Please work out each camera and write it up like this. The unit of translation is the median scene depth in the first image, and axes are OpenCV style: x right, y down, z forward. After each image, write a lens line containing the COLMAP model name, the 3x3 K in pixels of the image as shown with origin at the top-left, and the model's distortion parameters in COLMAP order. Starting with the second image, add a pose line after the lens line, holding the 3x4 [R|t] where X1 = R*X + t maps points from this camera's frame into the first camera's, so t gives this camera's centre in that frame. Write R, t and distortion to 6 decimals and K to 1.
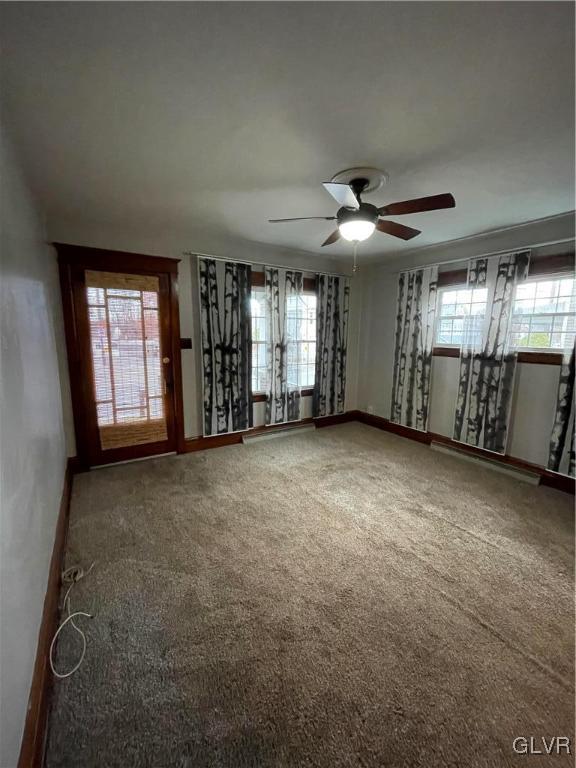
lens RADIAL K [[308.4, 0, 292.1], [0, 308.4, 383.3], [0, 0, 1]] dist [-0.000949, -0.000124]
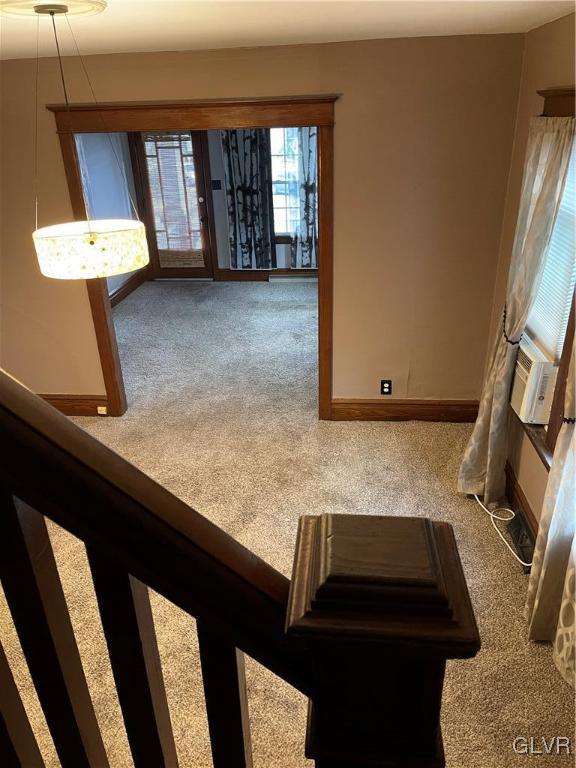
lens RADIAL K [[573.4, 0, 283.4], [0, 573.4, 391.4], [0, 0, 1]] dist [0.077823, -0.114385]
pose [[0.778915, 0.233579, -0.582007, 1.201859], [-0.056492, 0.950410, 0.305826, -0.063332], [0.624579, -0.205334, 0.753484, -0.597899]]
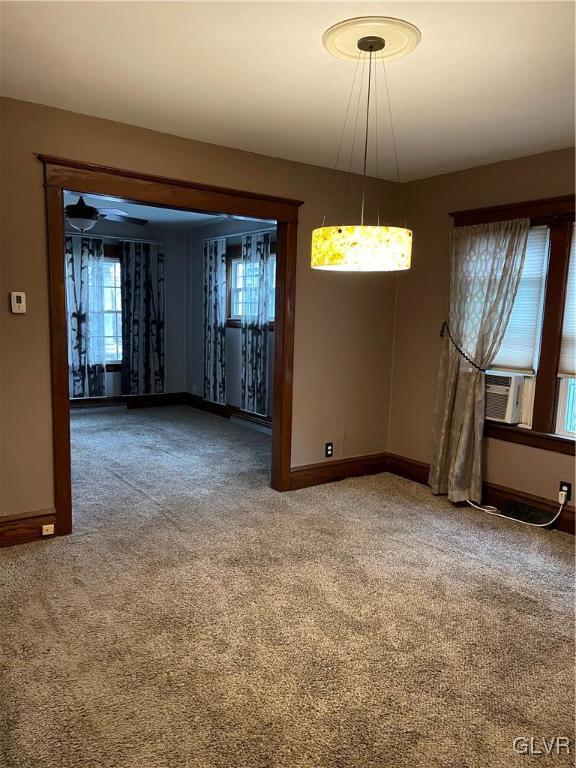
lens RADIAL K [[573.4, 0, 283.4], [0, 573.4, 391.4], [0, 0, 1]] dist [0.077823, -0.114385]
pose [[0.998795, 0.008418, 0.048351, 0.548424], [-0.007299, 0.999703, -0.023272, 0.161539], [-0.048533, 0.022891, 0.998559, -0.868029]]
